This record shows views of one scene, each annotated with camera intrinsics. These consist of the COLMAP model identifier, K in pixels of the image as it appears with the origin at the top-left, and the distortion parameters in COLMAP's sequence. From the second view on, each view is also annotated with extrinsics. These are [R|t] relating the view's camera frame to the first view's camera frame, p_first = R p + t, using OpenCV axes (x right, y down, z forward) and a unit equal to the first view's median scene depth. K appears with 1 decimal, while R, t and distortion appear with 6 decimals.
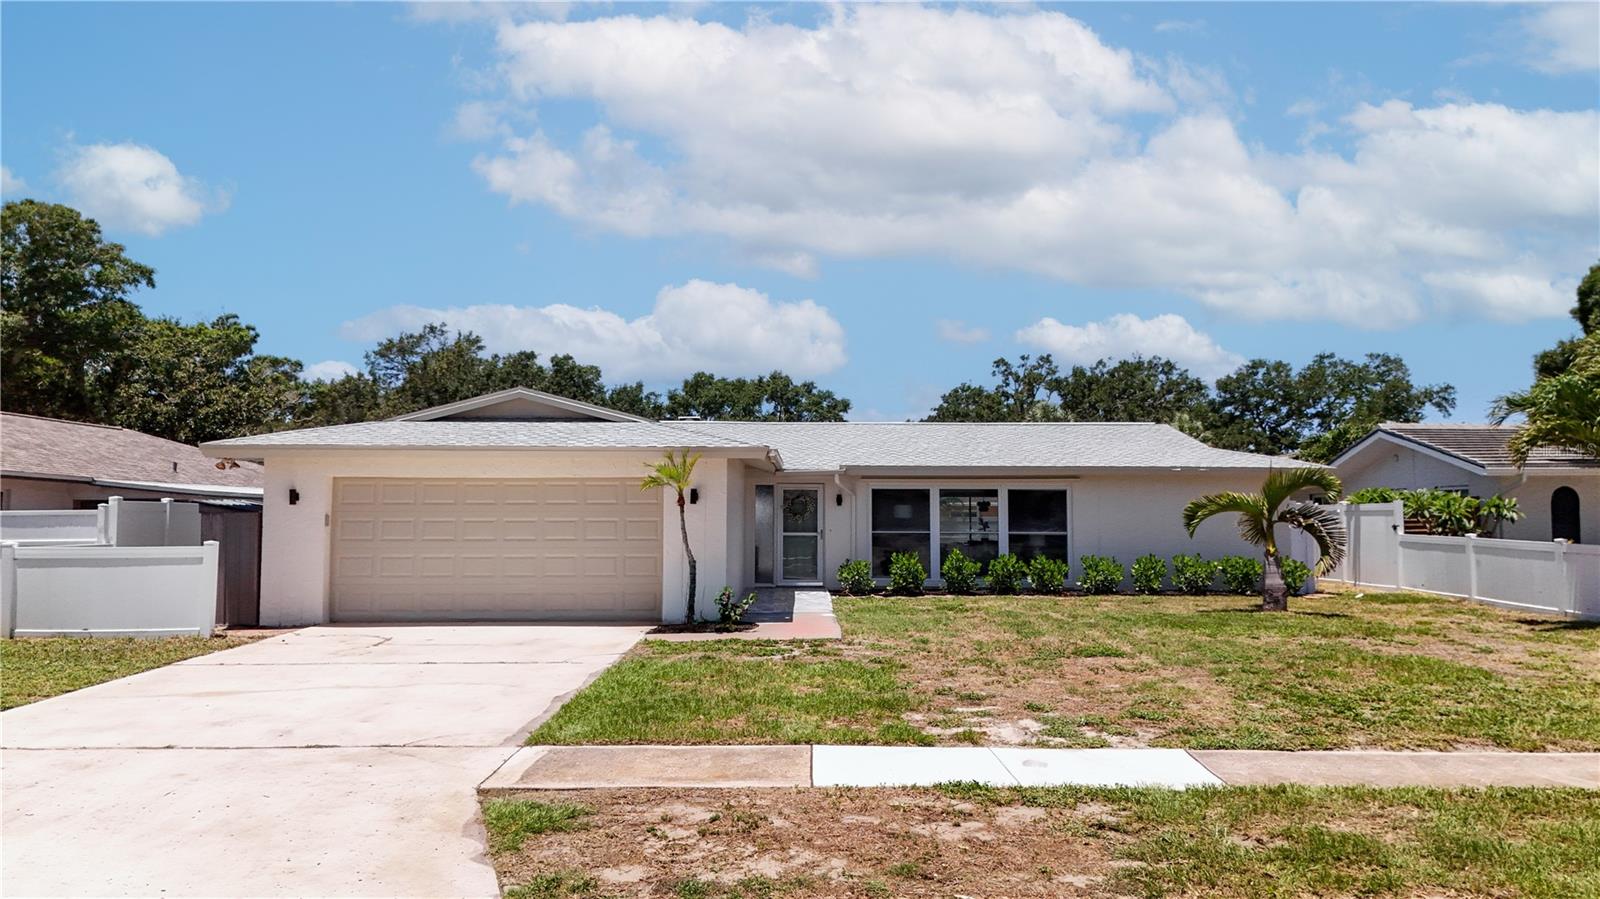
lens RADIAL K [[1136.9, 0, 800.0], [0, 1136.9, 449.5], [0, 0, 1]] dist [0.078035, -0.000750]
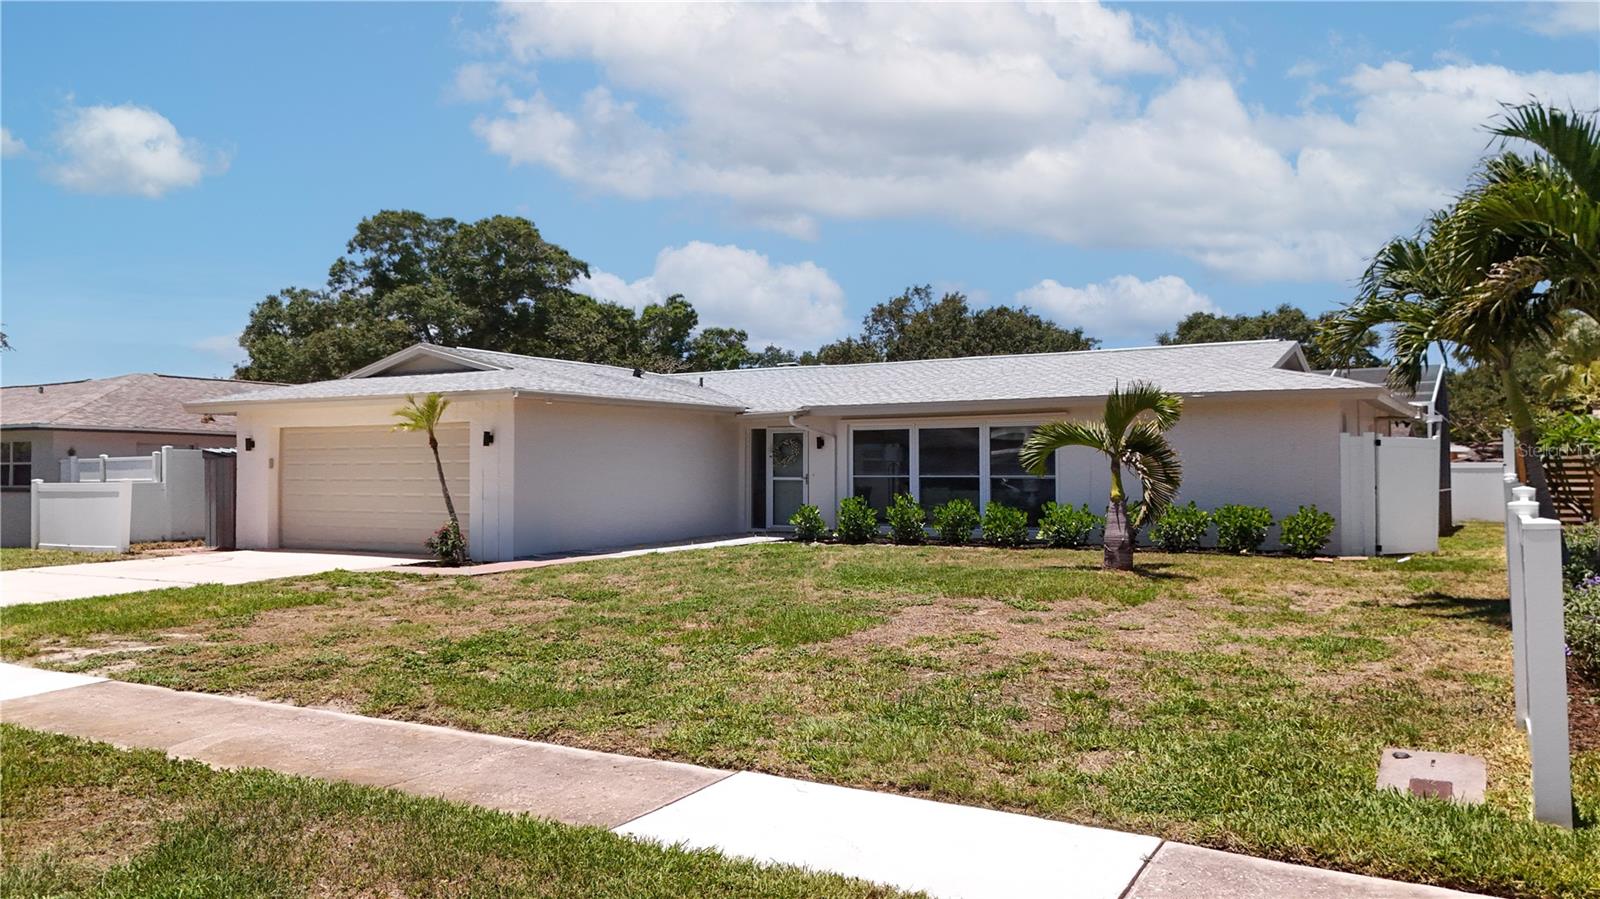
lens RADIAL K [[1136.9, 0, 800.0], [0, 1136.9, 449.5], [0, 0, 1]] dist [0.078035, -0.000750]
pose [[0.867640, -0.012923, -0.497026, 0.490844], [0.032446, 0.999003, 0.030667, 0.020239], [0.496134, -0.042734, 0.867194, 0.166886]]
